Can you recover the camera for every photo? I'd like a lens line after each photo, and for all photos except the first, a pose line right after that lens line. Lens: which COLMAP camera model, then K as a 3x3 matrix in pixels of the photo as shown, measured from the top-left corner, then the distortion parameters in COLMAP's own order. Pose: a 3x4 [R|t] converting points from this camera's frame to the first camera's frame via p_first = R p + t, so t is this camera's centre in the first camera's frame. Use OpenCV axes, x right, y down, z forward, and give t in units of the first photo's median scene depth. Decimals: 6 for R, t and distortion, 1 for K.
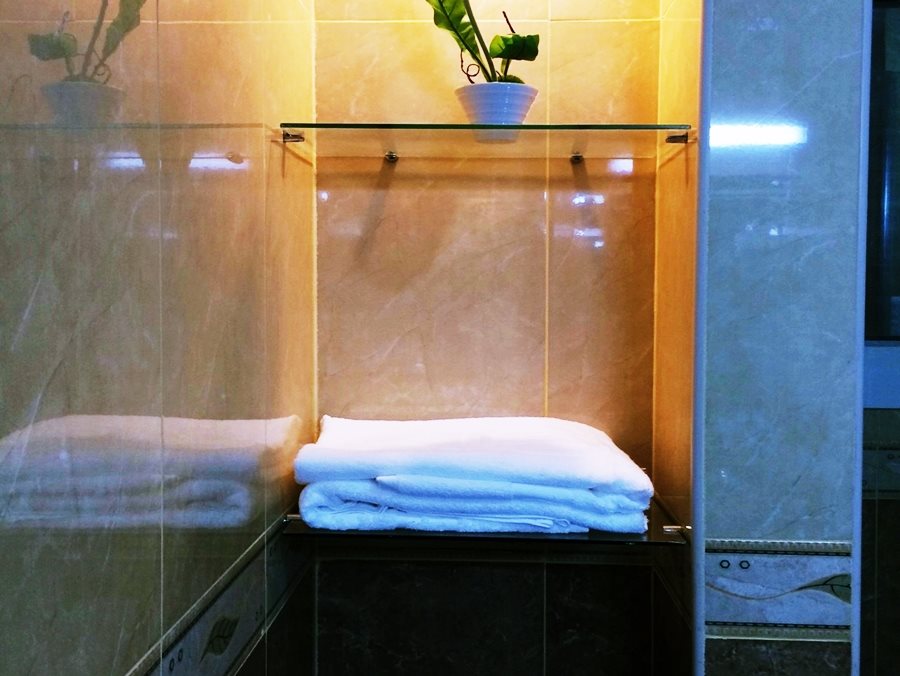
lens RADIAL K [[1015.4, 0, 450.0], [0, 1015.4, 338.0], [0, 0, 1]] dist [0.003055, -0.004203]
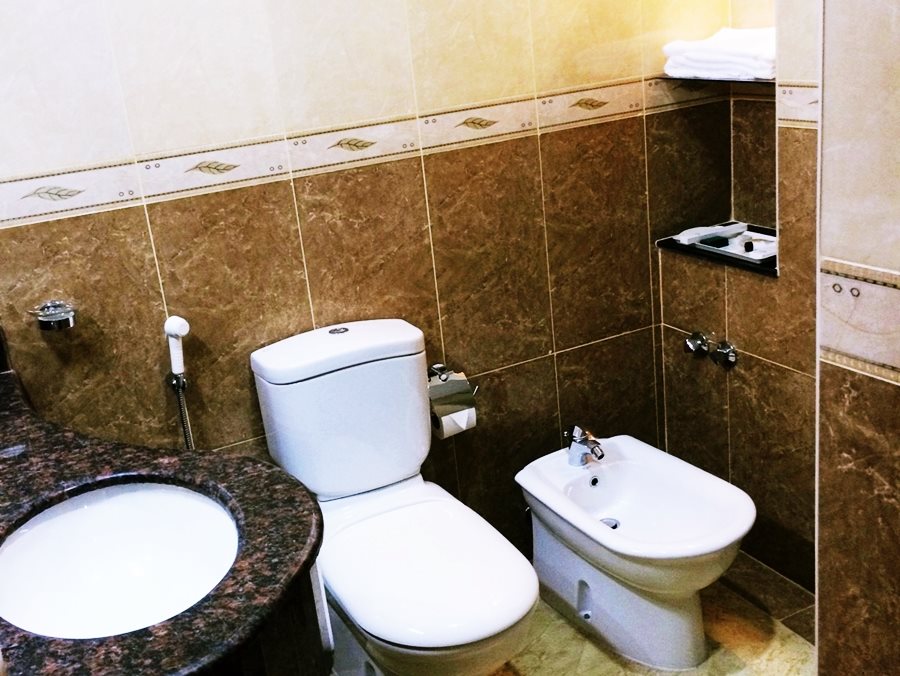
lens RADIAL K [[1015.4, 0, 450.0], [0, 1015.4, 338.0], [0, 0, 1]] dist [0.003055, -0.004203]
pose [[0.492556, 0.218244, -0.842471, 1.866190], [0.081158, 0.952308, 0.294147, 0.025377], [0.866488, -0.213257, 0.451353, -0.722720]]
